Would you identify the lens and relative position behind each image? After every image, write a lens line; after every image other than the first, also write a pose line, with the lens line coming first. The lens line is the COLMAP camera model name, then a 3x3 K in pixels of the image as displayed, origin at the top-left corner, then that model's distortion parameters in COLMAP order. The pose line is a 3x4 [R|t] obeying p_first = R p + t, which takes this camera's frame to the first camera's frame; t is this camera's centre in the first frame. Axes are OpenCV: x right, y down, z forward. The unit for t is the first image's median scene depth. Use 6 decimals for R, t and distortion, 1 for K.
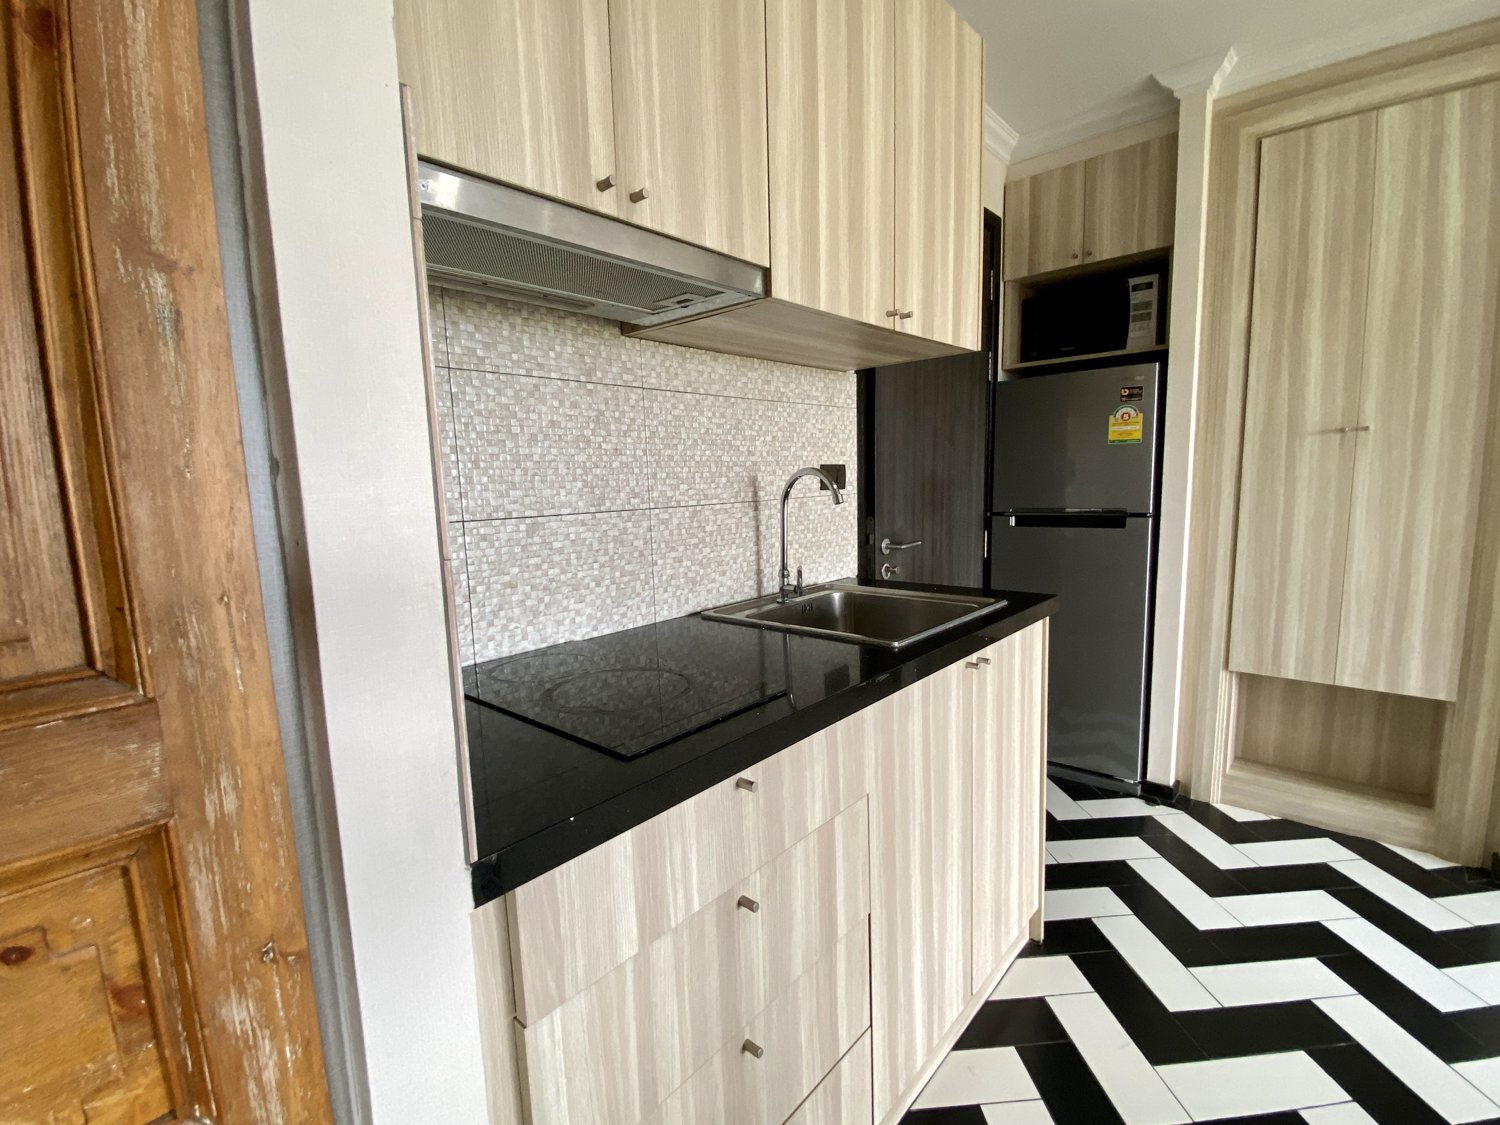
lens RADIAL K [[690.8, 0, 750.0], [0, 690.8, 562.5], [0, 0, 1]] dist [0.002915, 0.000026]
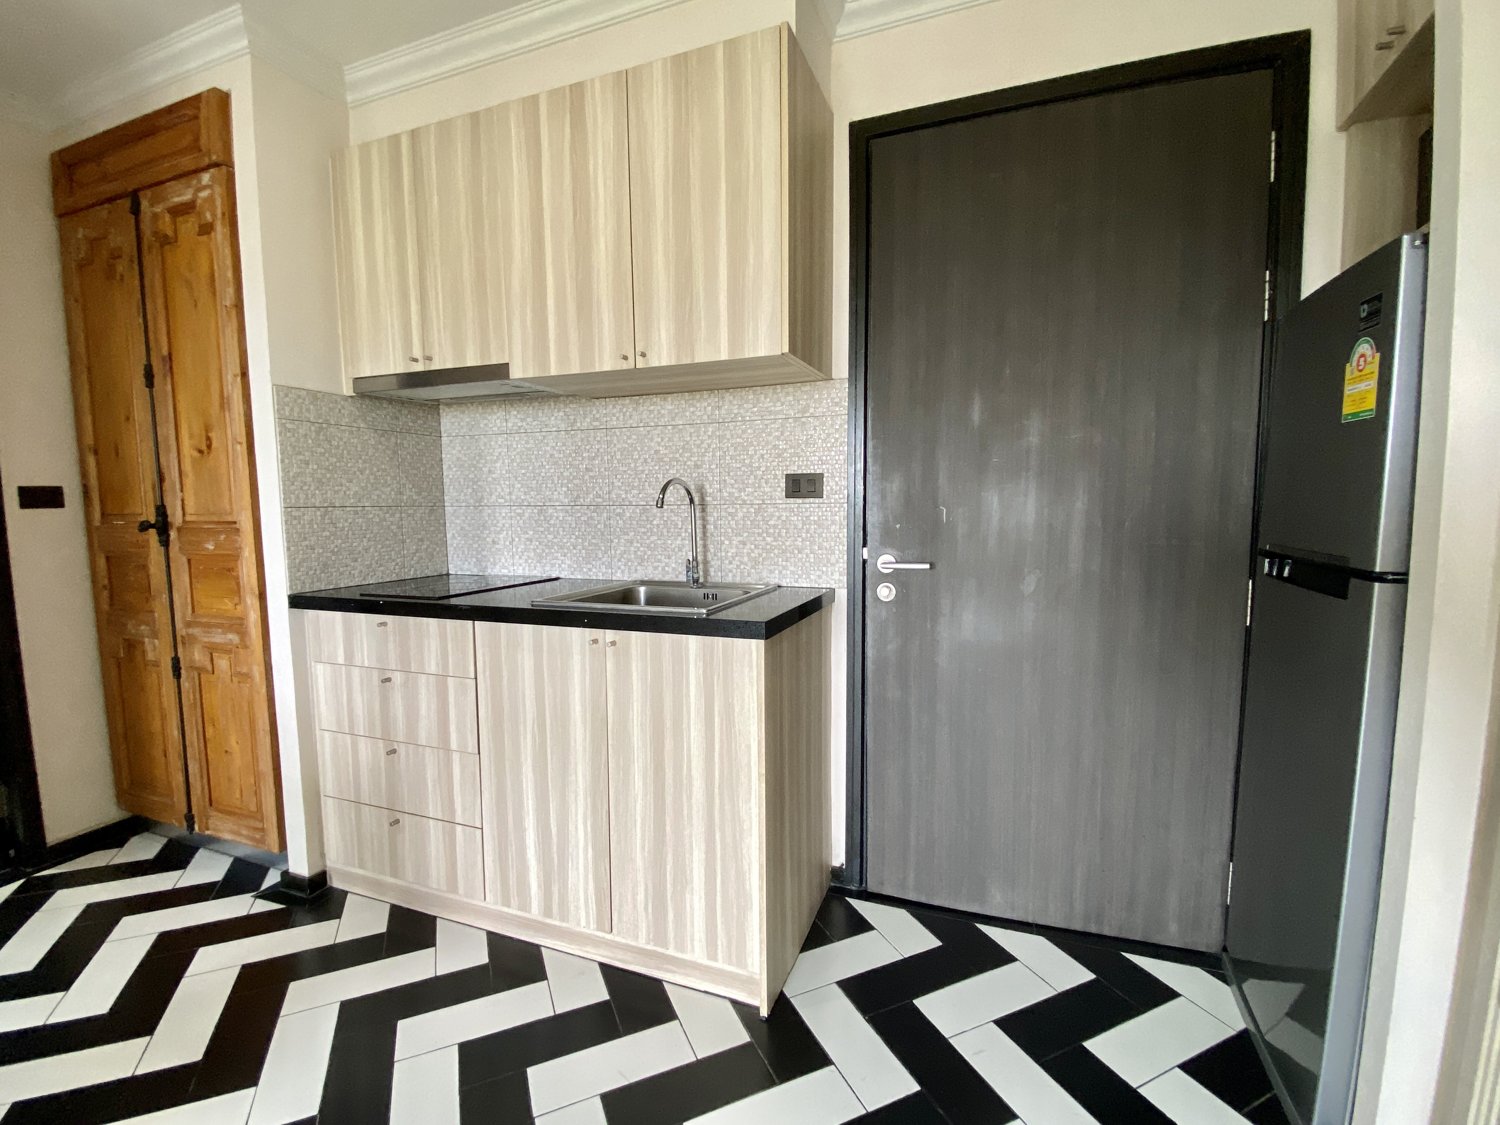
lens RADIAL K [[671.9, 0, 745.8], [0, 671.9, 565.2], [0, 0, 1]] dist [-0.004331, -0.000371]
pose [[0.344321, 0.119193, -0.931255, 1.445953], [-0.116304, 0.989683, 0.083669, -0.111593], [0.931620, 0.079500, 0.354631, 0.793390]]
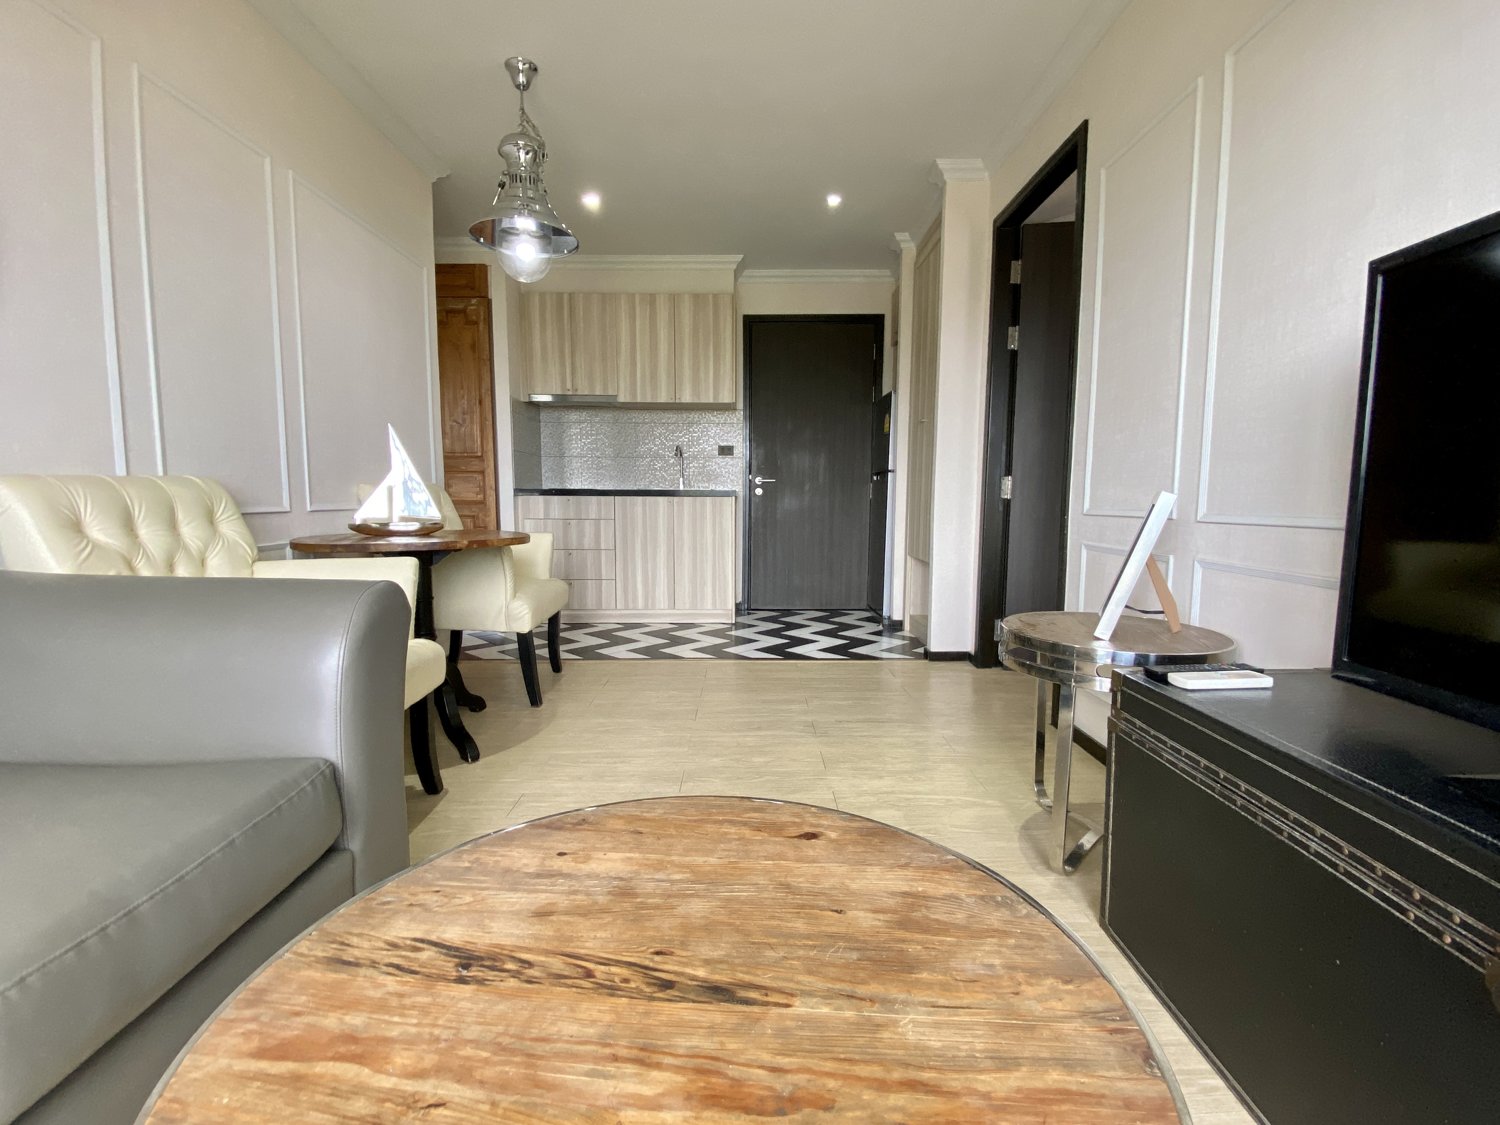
lens RADIAL K [[671.9, 0, 745.8], [0, 671.9, 565.2], [0, 0, 1]] dist [-0.004331, -0.000371]
pose [[0.661362, 0.103013, -0.742959, 2.944999], [-0.121407, 0.992165, 0.029492, 0.311437], [0.740176, 0.070695, 0.668686, -0.872246]]
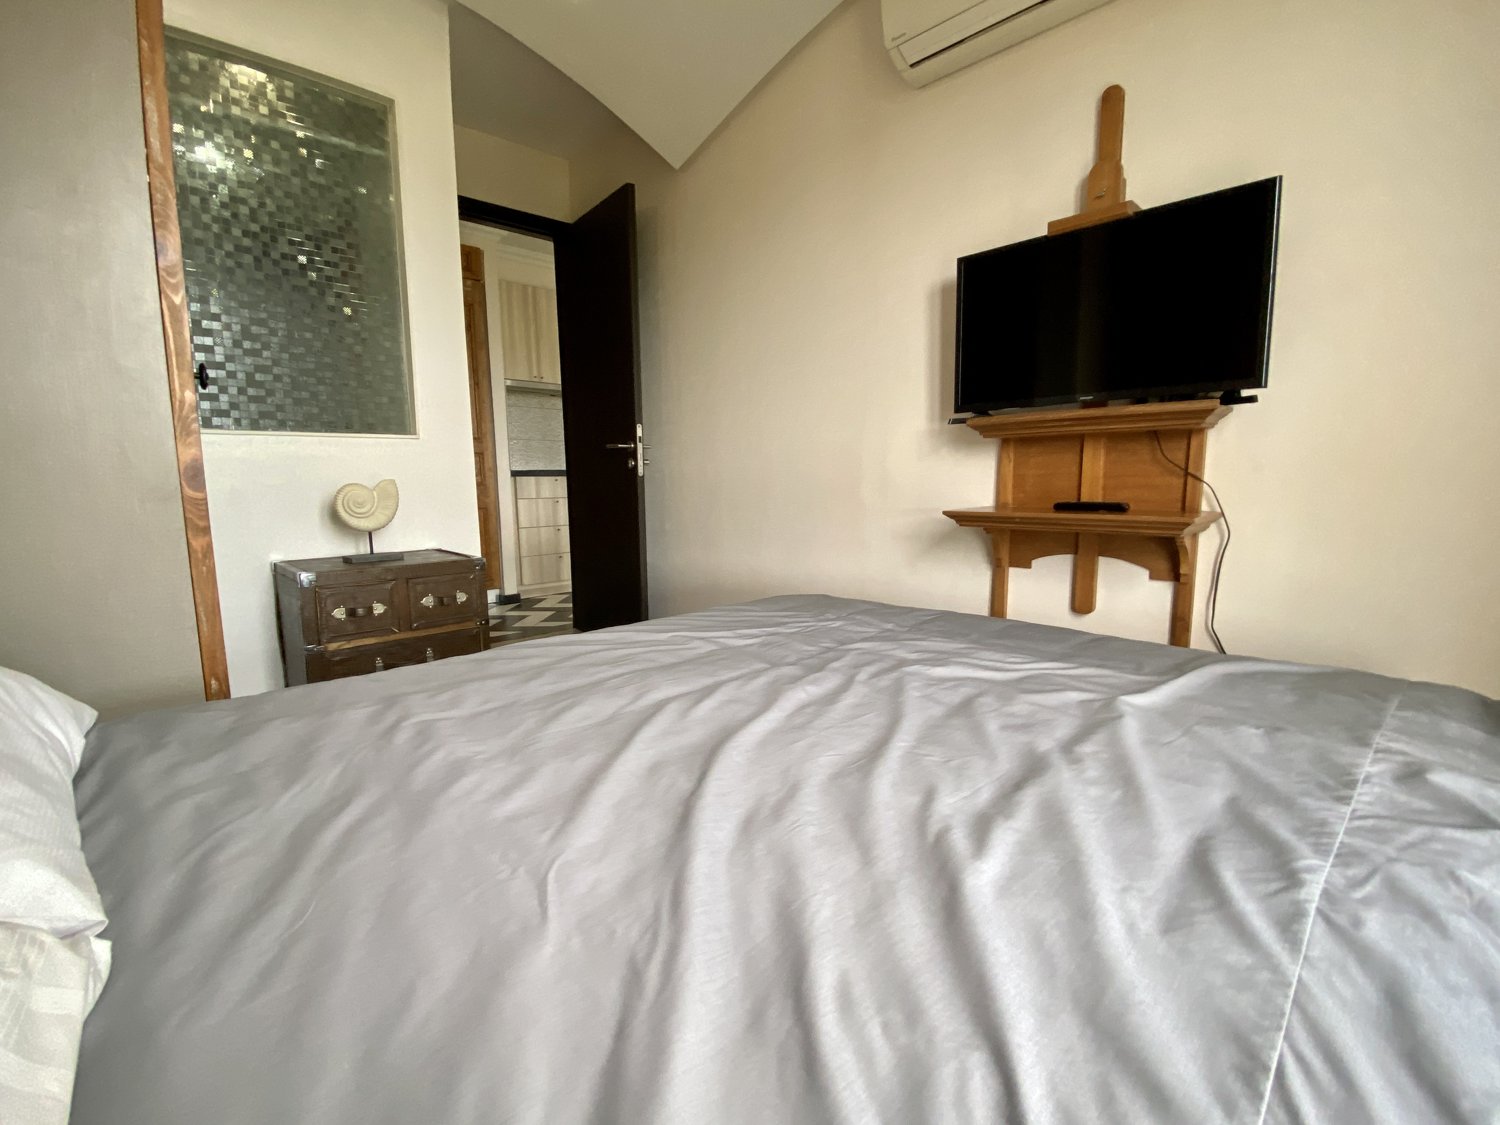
lens RADIAL K [[690.8, 0, 750.0], [0, 690.8, 562.5], [0, 0, 1]] dist [0.002915, 0.000026]
pose [[0.998032, 0.023353, -0.058190, 1.213426], [-0.022984, 0.999711, 0.006991, 0.577504], [0.058337, -0.005640, 0.998281, -2.911716]]
